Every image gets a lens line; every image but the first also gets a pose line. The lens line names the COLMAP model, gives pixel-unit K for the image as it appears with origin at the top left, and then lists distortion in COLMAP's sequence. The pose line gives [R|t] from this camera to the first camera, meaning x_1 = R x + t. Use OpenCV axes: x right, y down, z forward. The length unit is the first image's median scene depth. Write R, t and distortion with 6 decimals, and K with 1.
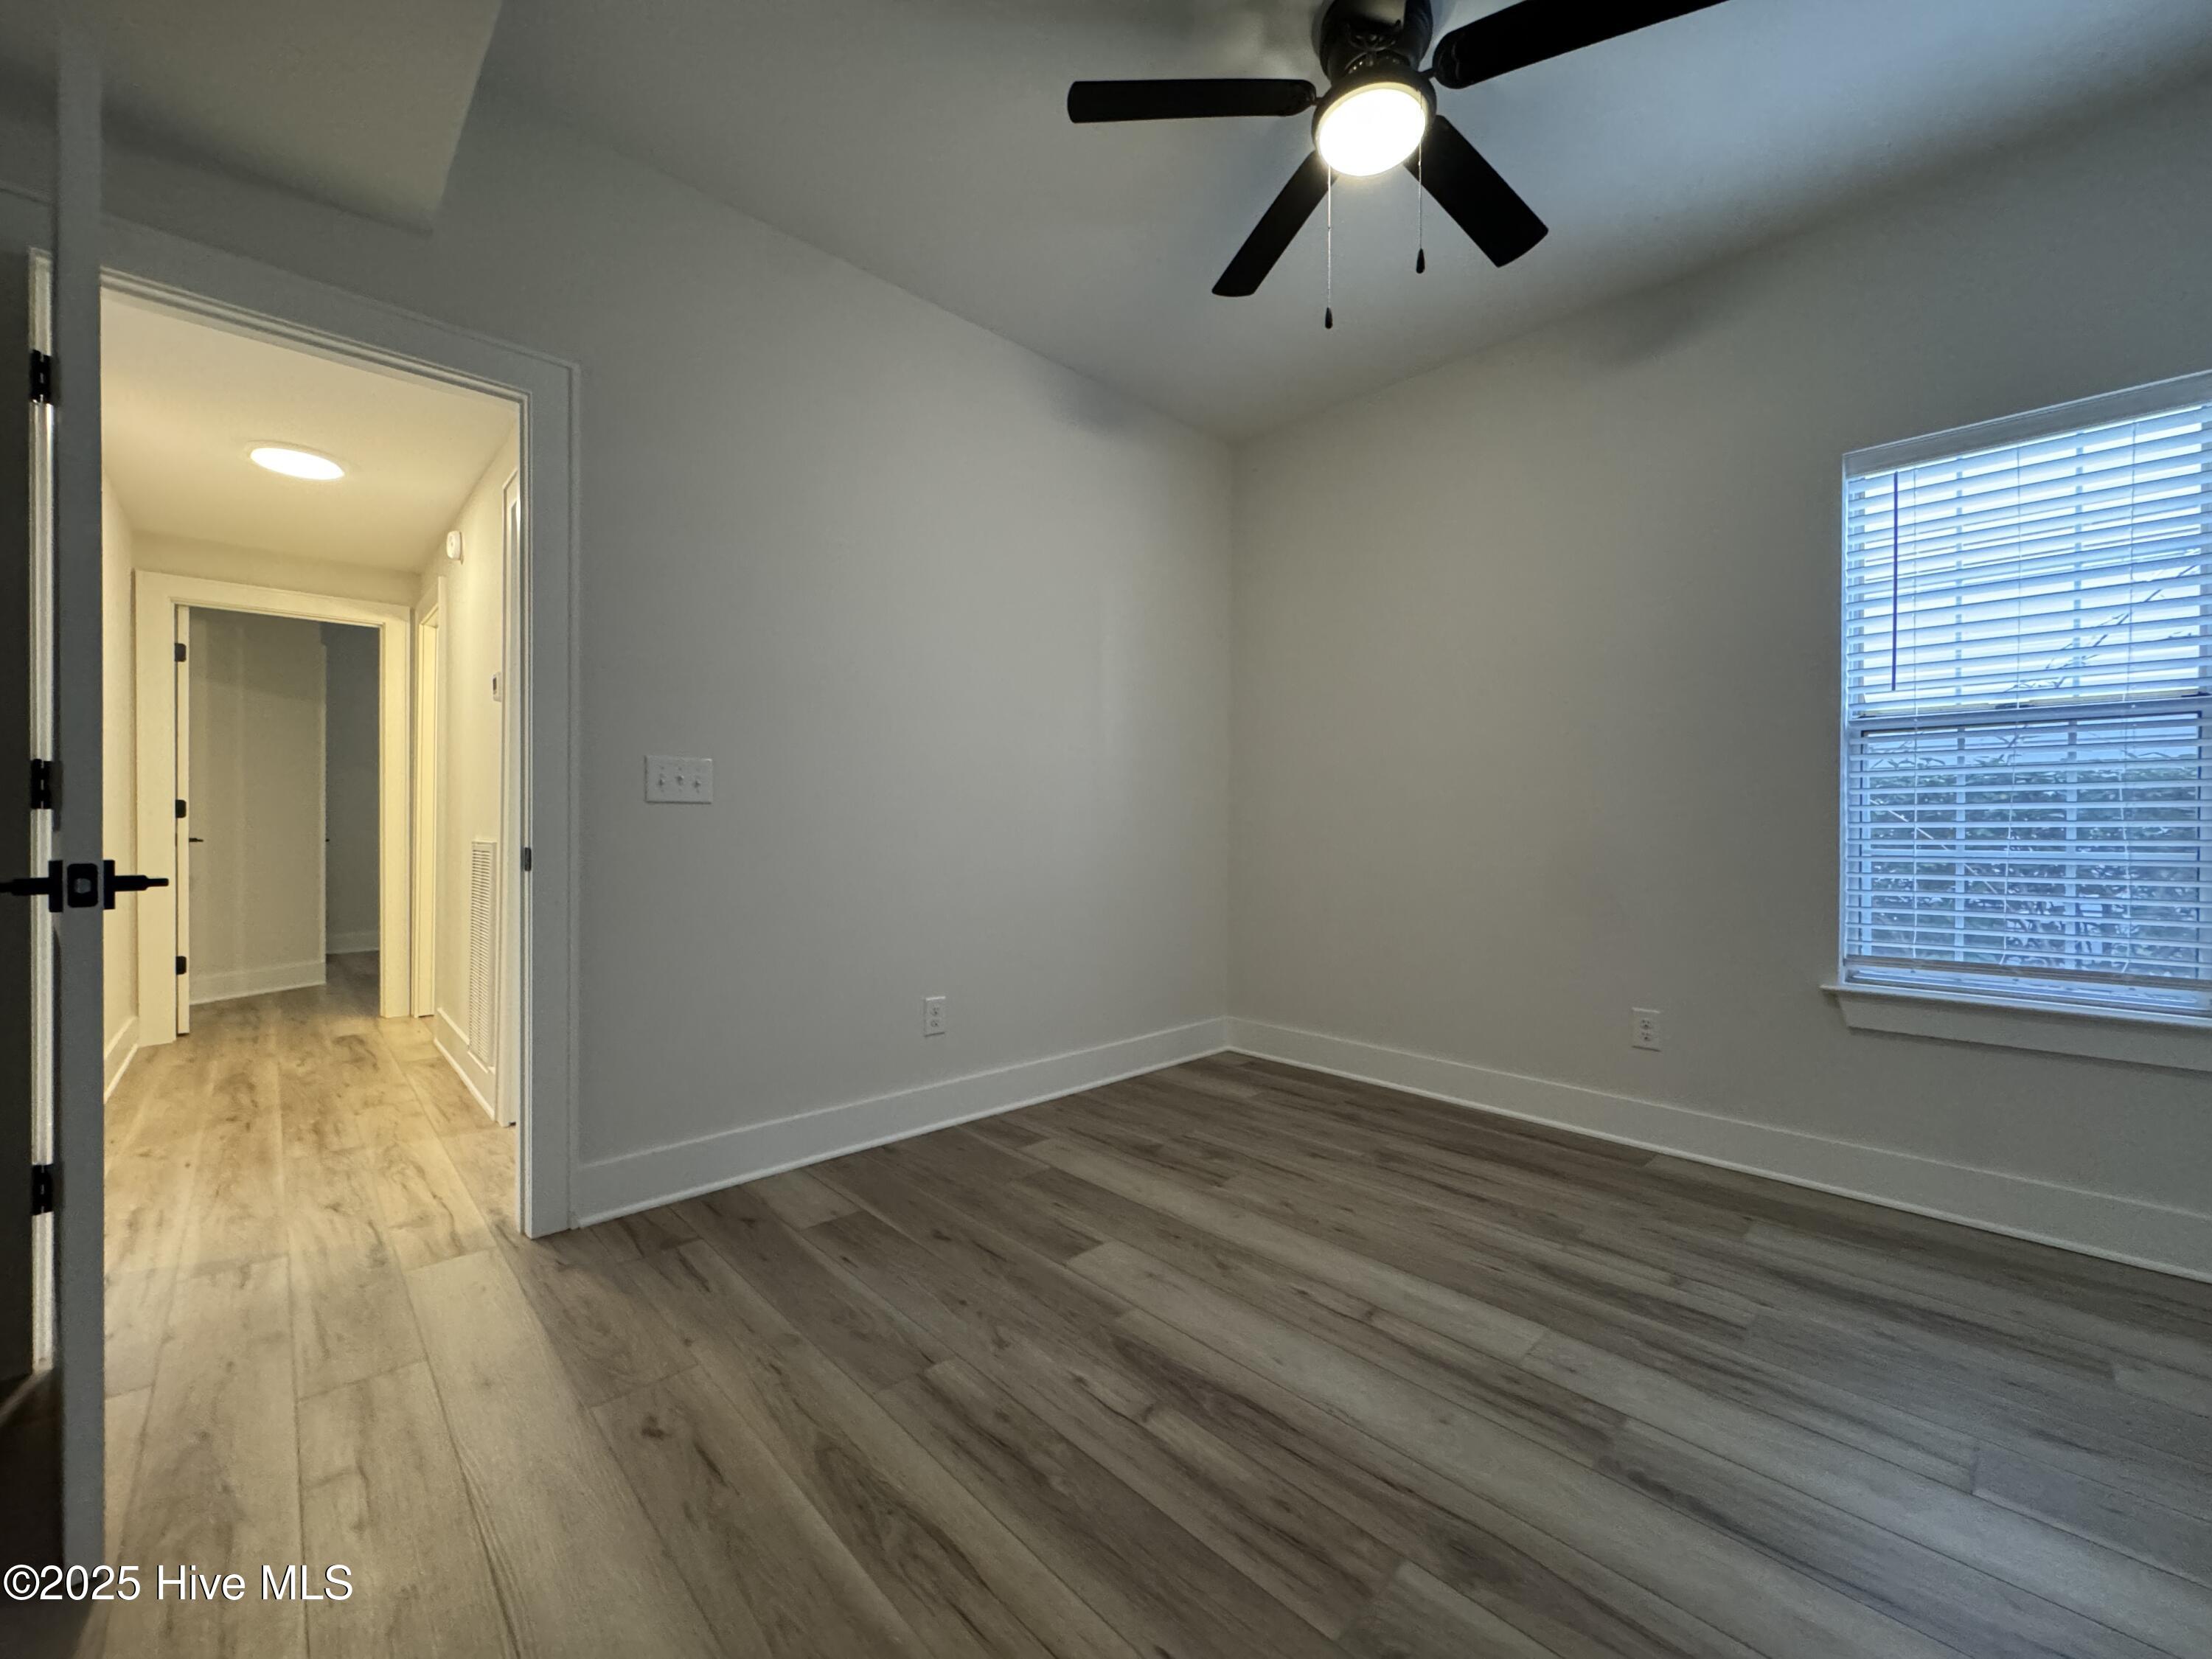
lens RADIAL K [[884.1, 0, 1106.1], [0, 884.1, 831.5], [0, 0, 1]] dist [-0.003189, 0.000168]
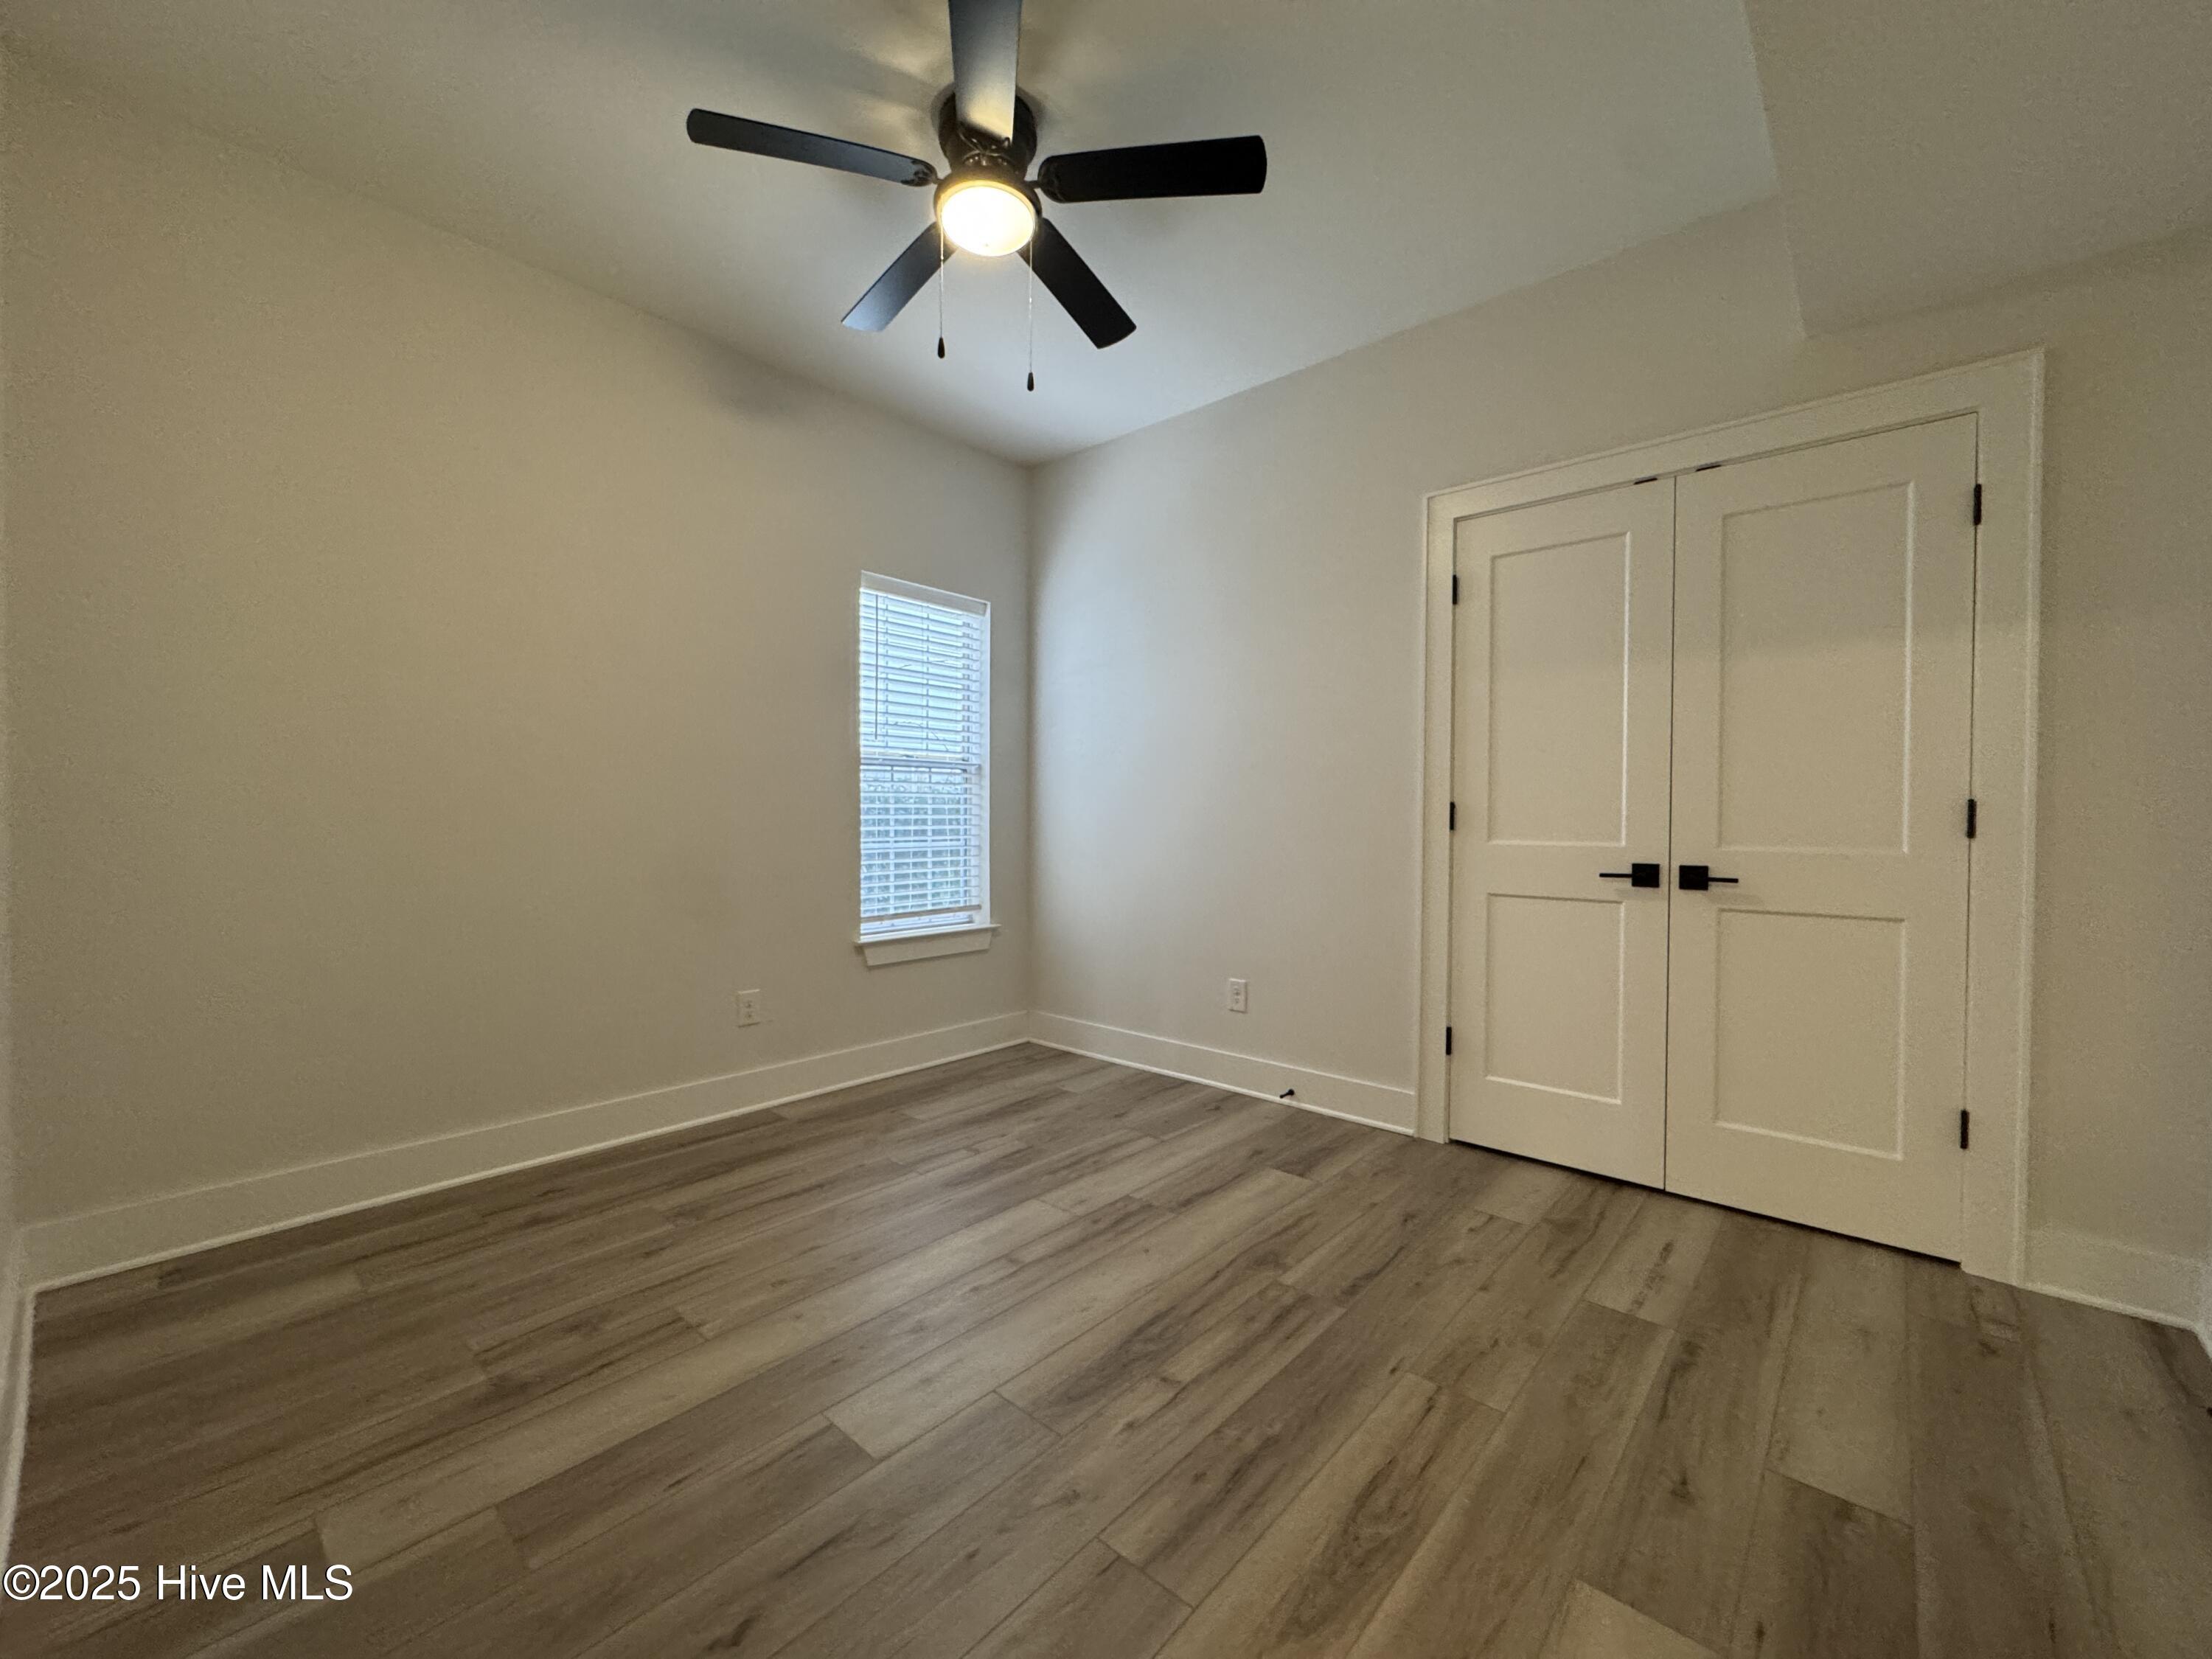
lens RADIAL K [[884.1, 0, 1106.1], [0, 884.1, 831.5], [0, 0, 1]] dist [-0.003189, 0.000168]
pose [[-0.085812, -0.022719, 0.996052, -0.714968], [-0.003017, 0.999741, 0.022543, -0.040788], [-0.996307, -0.001070, -0.085858, 0.808086]]
